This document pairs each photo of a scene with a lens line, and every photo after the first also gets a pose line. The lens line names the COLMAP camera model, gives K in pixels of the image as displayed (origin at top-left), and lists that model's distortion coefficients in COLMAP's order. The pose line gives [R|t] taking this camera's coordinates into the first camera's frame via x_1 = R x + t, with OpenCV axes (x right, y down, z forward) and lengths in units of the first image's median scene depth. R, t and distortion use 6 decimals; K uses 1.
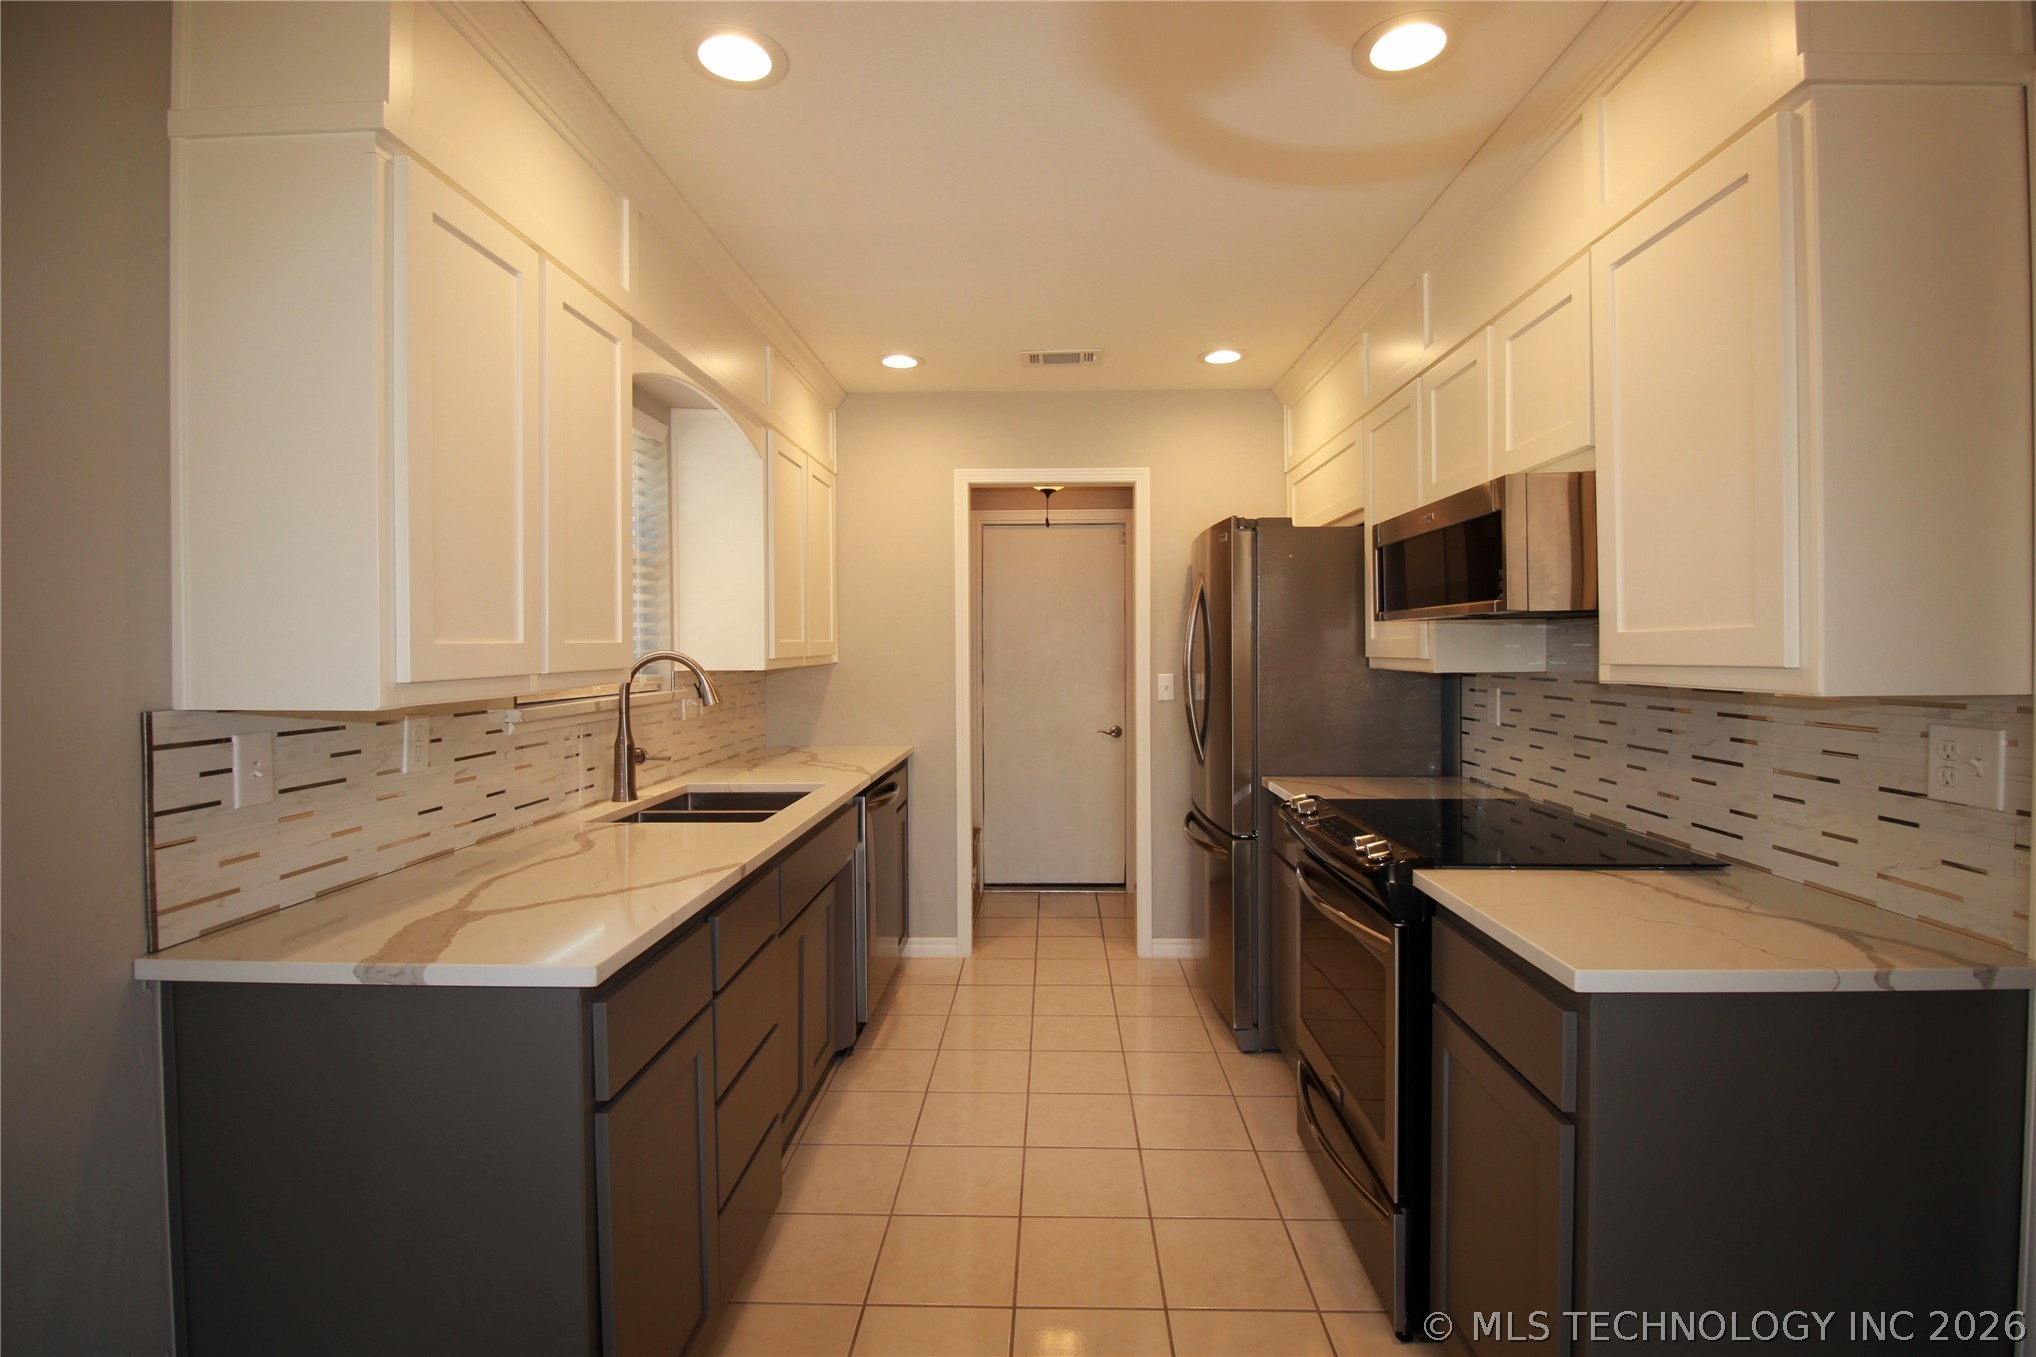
lens RADIAL K [[957.7, 0, 1015.2], [0, 957.7, 662.4], [0, 0, 1]] dist [-0.010911, -0.006327]
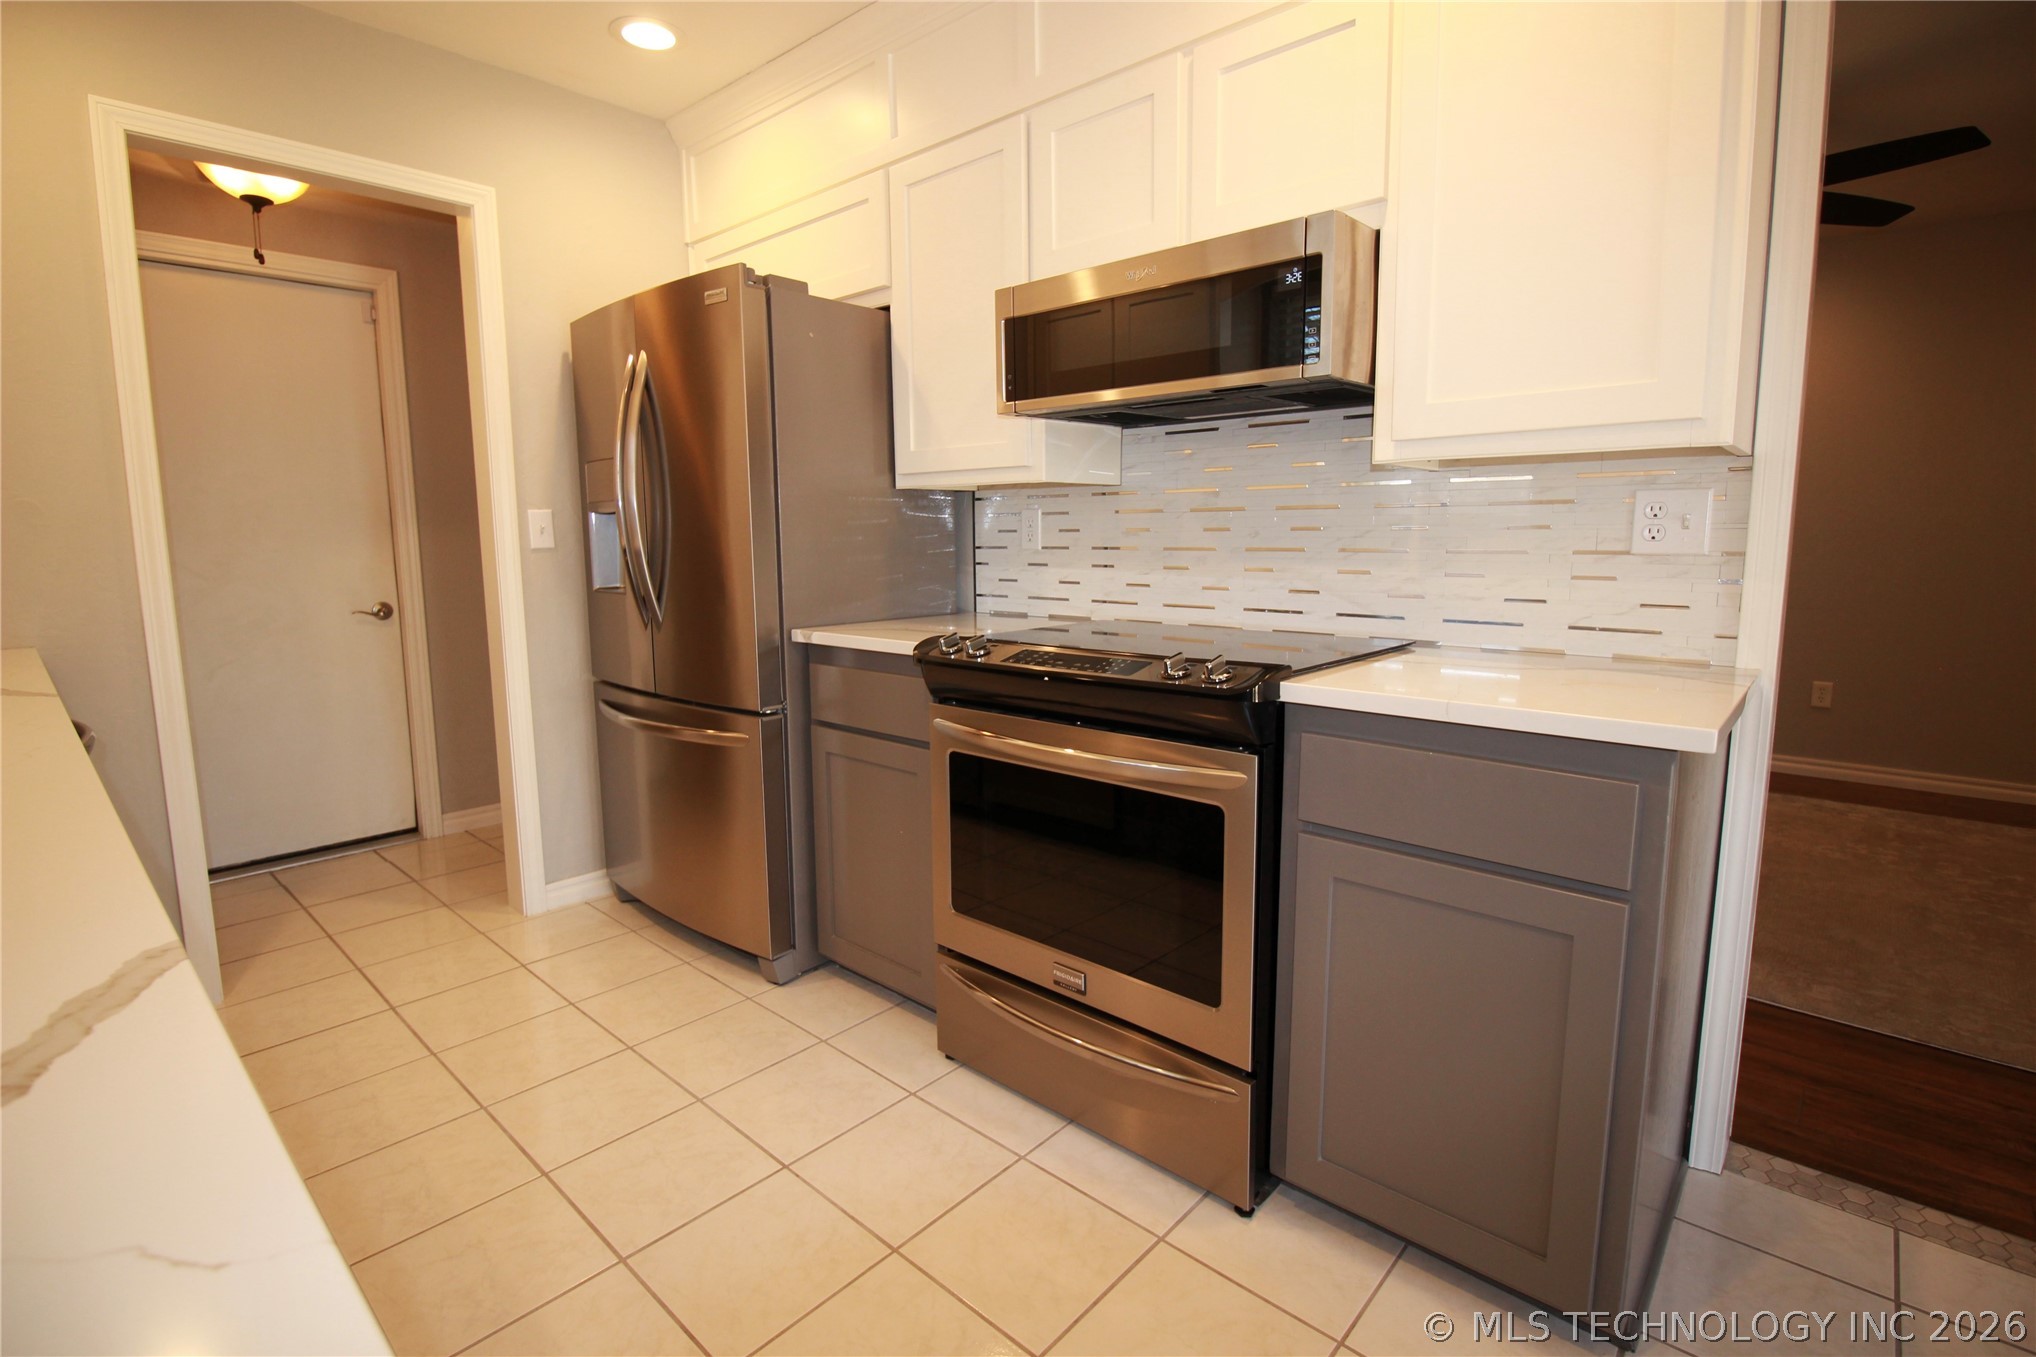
lens RADIAL K [[957.7, 0, 1015.1], [0, 957.7, 663.0], [0, 0, 1]] dist [-0.010911, -0.006327]
pose [[0.637529, -0.102986, 0.763512, -0.231793], [0.015598, 0.992548, 0.120855, 0.062750], [-0.770268, -0.065139, 0.634385, 0.419220]]
